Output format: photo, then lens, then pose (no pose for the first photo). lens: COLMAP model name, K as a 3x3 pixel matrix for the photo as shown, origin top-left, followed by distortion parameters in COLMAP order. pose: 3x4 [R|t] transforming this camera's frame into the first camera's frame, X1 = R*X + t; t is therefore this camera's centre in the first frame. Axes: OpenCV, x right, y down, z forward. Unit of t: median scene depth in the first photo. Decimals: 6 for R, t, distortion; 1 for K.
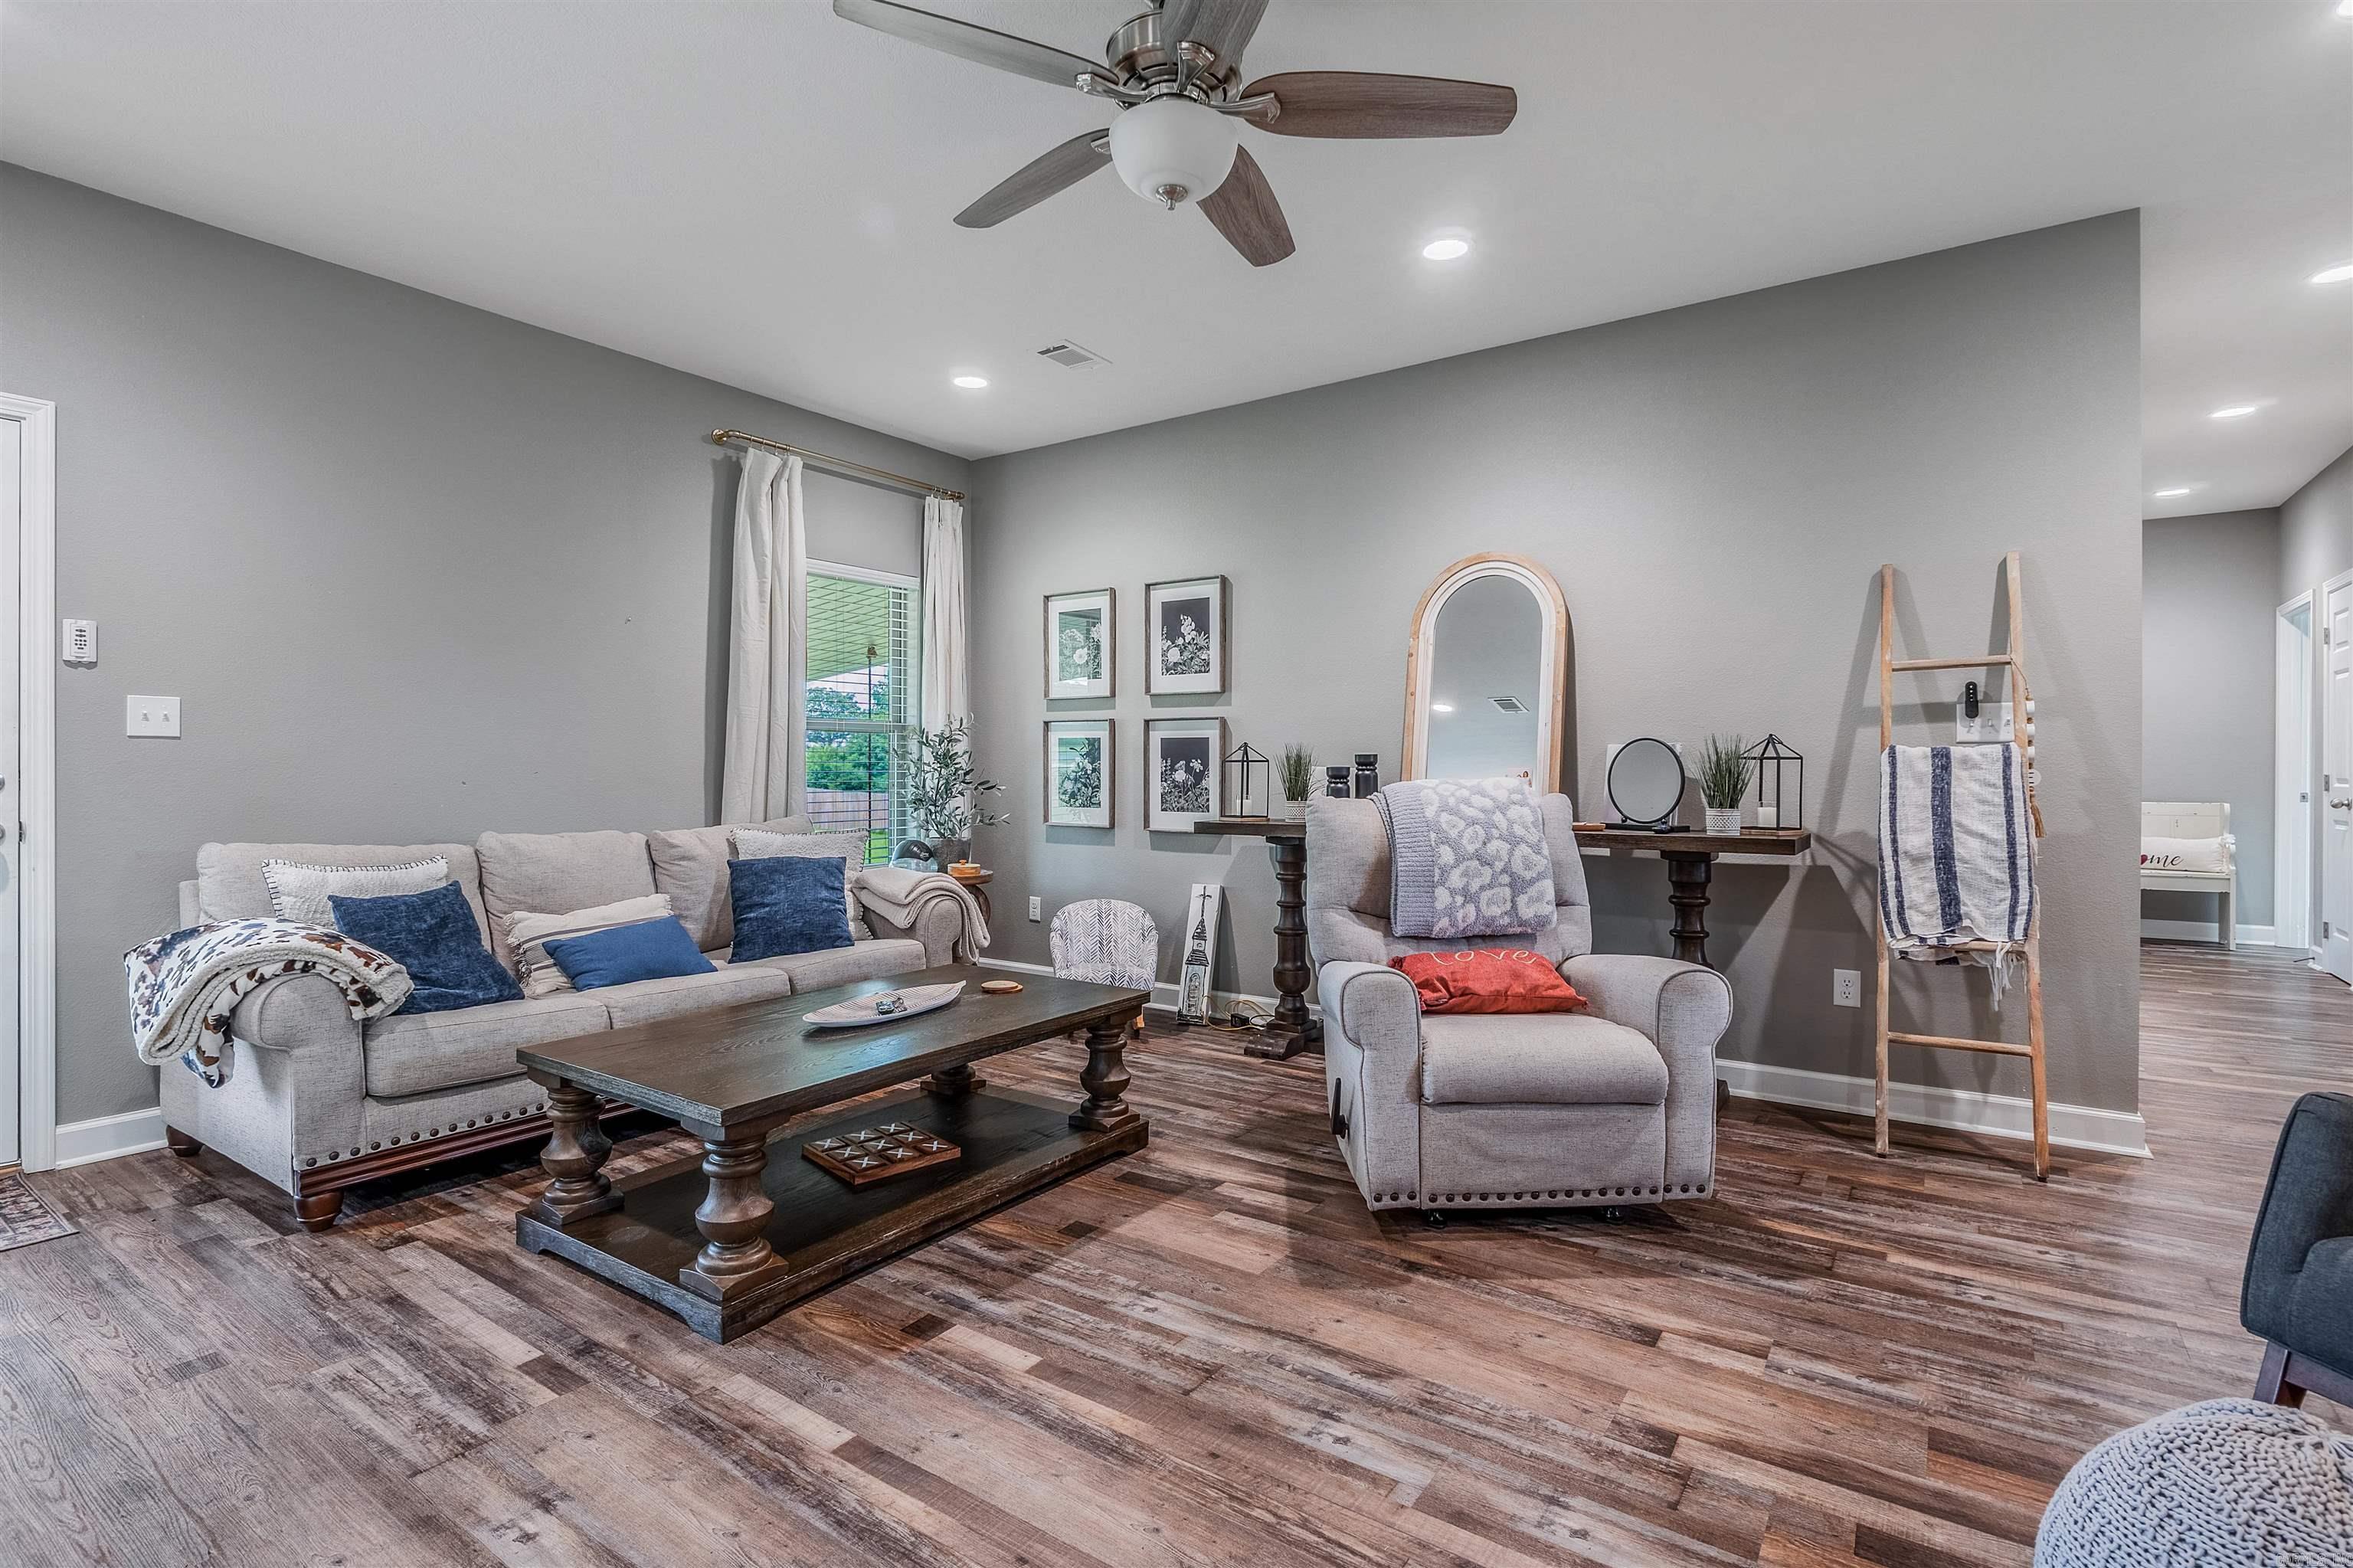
lens RADIAL K [[1119.8, 0, 1134.3], [0, 1119.8, 770.2], [0, 0, 1]] dist [-0.004916, -0.001114]
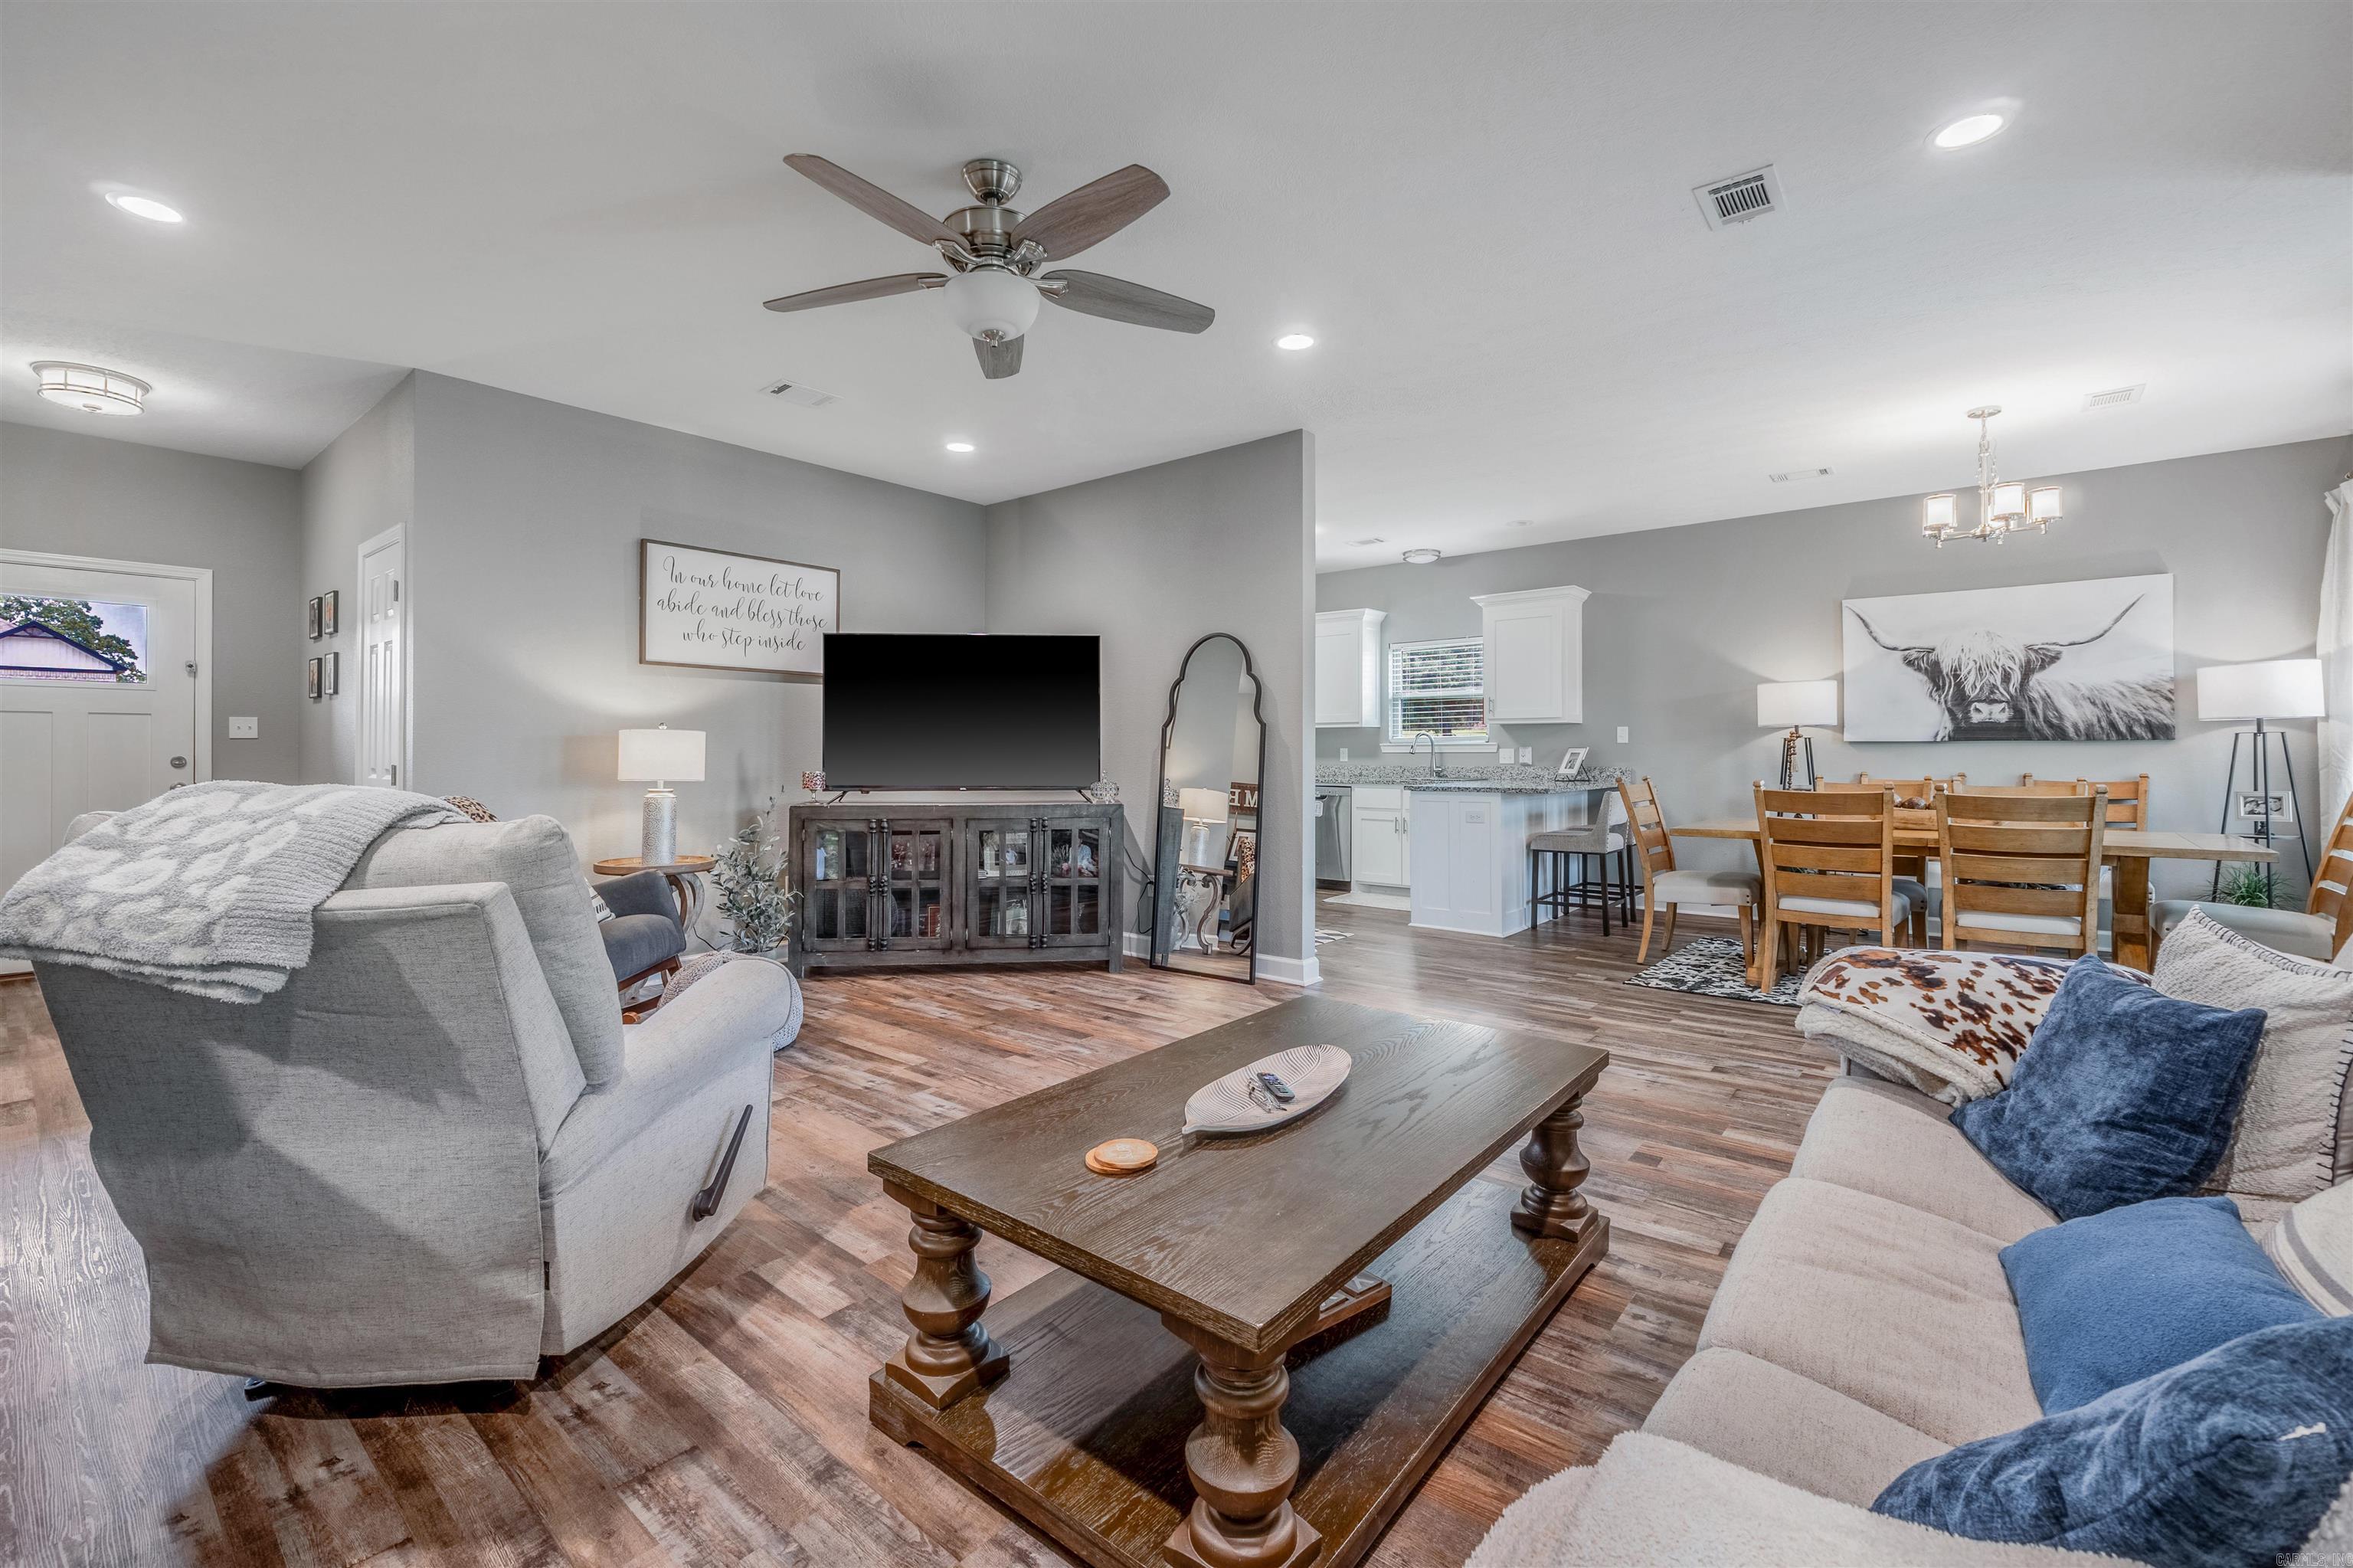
lens RADIAL K [[1006.7, 0, 1146.8], [0, 1006.7, 748.8], [0, 0, 1]] dist [-0.006275, -0.001486]
pose [[-0.997052, -0.001156, 0.076718, -0.174743], [-0.001016, 0.999998, 0.001861, -0.013151], [-0.076720, 0.001777, -0.997051, 1.553150]]
